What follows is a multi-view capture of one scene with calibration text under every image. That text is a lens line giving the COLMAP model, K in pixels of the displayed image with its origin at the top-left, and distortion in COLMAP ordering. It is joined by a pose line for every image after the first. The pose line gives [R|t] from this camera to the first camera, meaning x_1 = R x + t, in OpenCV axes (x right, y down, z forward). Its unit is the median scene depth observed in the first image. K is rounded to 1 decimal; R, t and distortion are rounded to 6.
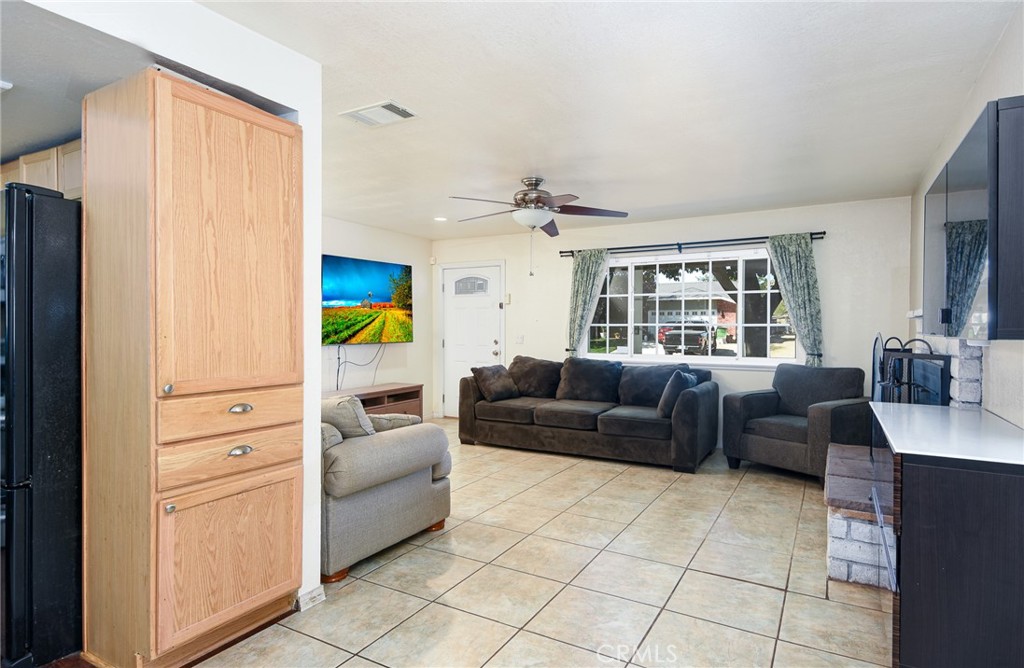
lens RADIAL K [[548.9, 0, 527.1], [0, 548.9, 333.1], [0, 0, 1]] dist [0.040930, -0.030654]
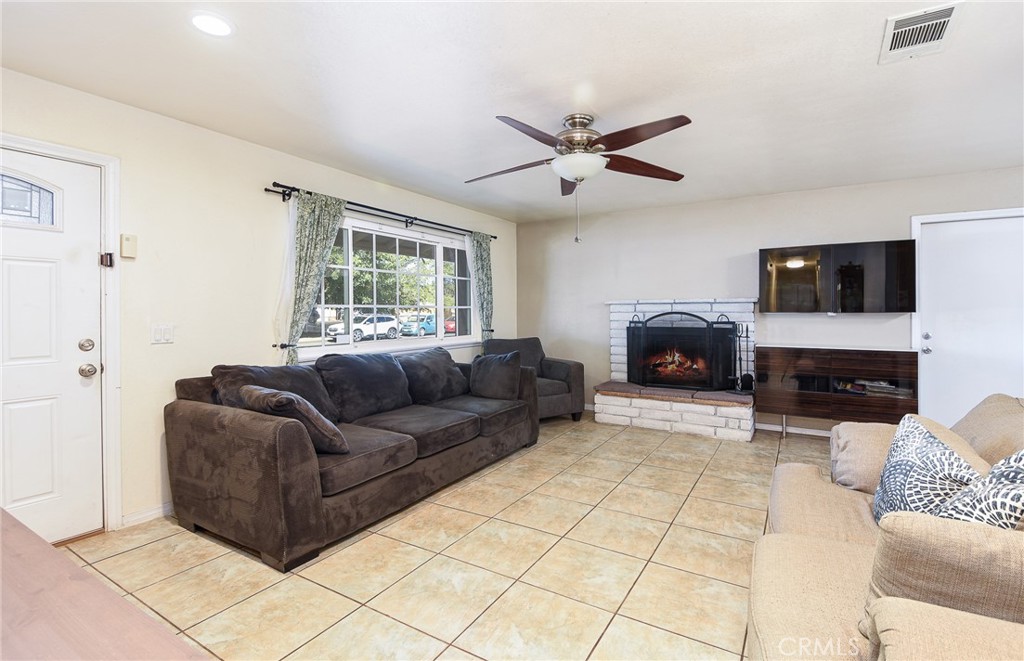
lens RADIAL K [[463.3, 0, 508.9], [0, 463.3, 312.7], [0, 0, 1]] dist [0.017493, -0.000113]
pose [[0.034433, -0.006054, 0.999389, -0.683266], [0.012762, 0.999903, 0.005618, -0.010269], [-0.999326, 0.012561, 0.034507, 1.133738]]
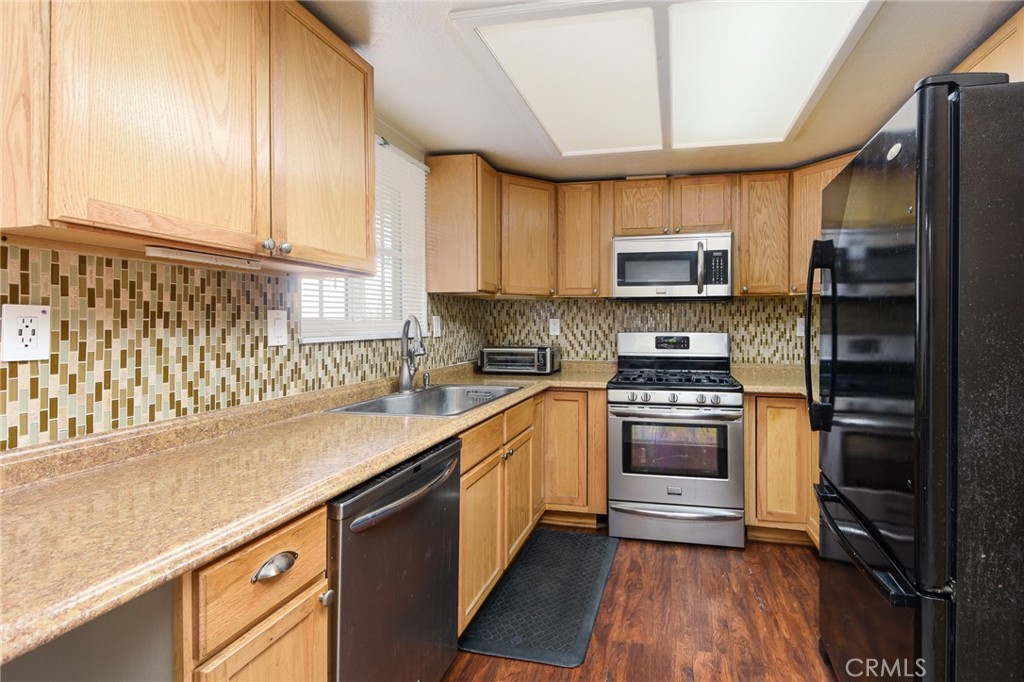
lens RADIAL K [[486.1, 0, 592.3], [0, 486.1, 320.4], [0, 0, 1]] dist [0.046054, -0.020449]
pose [[0.341702, -0.005718, -0.939791, -0.250885], [-0.008517, 0.999922, -0.009180, -0.001865], [0.939770, 0.011141, 0.341626, 0.220519]]
